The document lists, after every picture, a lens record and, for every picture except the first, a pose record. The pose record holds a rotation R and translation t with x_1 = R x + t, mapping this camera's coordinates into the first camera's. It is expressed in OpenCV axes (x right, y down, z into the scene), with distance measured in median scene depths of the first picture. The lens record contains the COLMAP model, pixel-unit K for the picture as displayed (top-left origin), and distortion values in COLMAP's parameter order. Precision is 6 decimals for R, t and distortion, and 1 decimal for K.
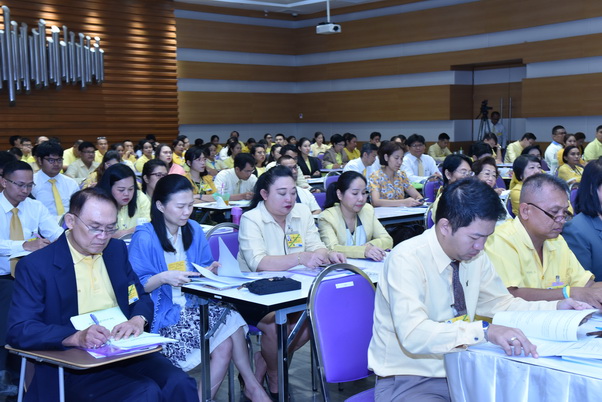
lens RADIAL K [[888.1, 0, 304.5], [0, 888.1, 201.9], [0, 0, 1]] dist [0.334498, 0.000000]
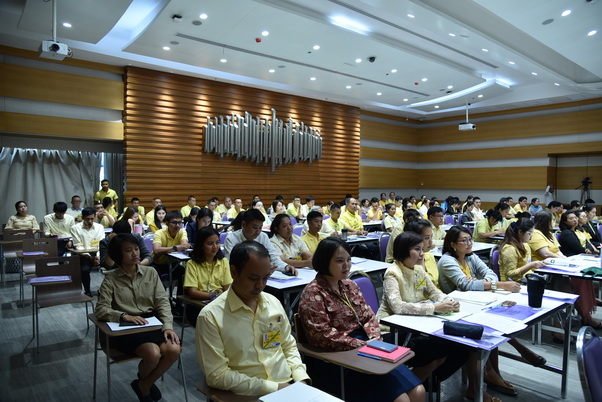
lens RADIAL K [[461.3, 0, 299.6], [0, 461.3, 203.4], [0, 0, 1]] dist [-0.083057, 0.015328]
pose [[0.999369, 0.024524, -0.025699, -0.267205], [-0.025815, 0.998356, -0.051172, -0.022788], [0.024402, 0.051803, 0.998359, 0.284234]]
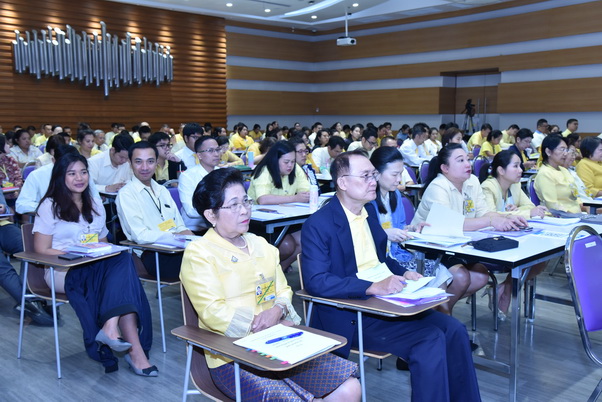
lens RADIAL K [[668.3, 0, 307.5], [0, 668.3, 204.2], [0, 0, 1]] dist [0.120618, 0.000000]
pose [[0.999180, 0.007843, 0.039711, -0.076012], [-0.009407, 0.999181, 0.039355, 0.002739], [-0.039370, -0.039696, 0.998436, 0.037296]]
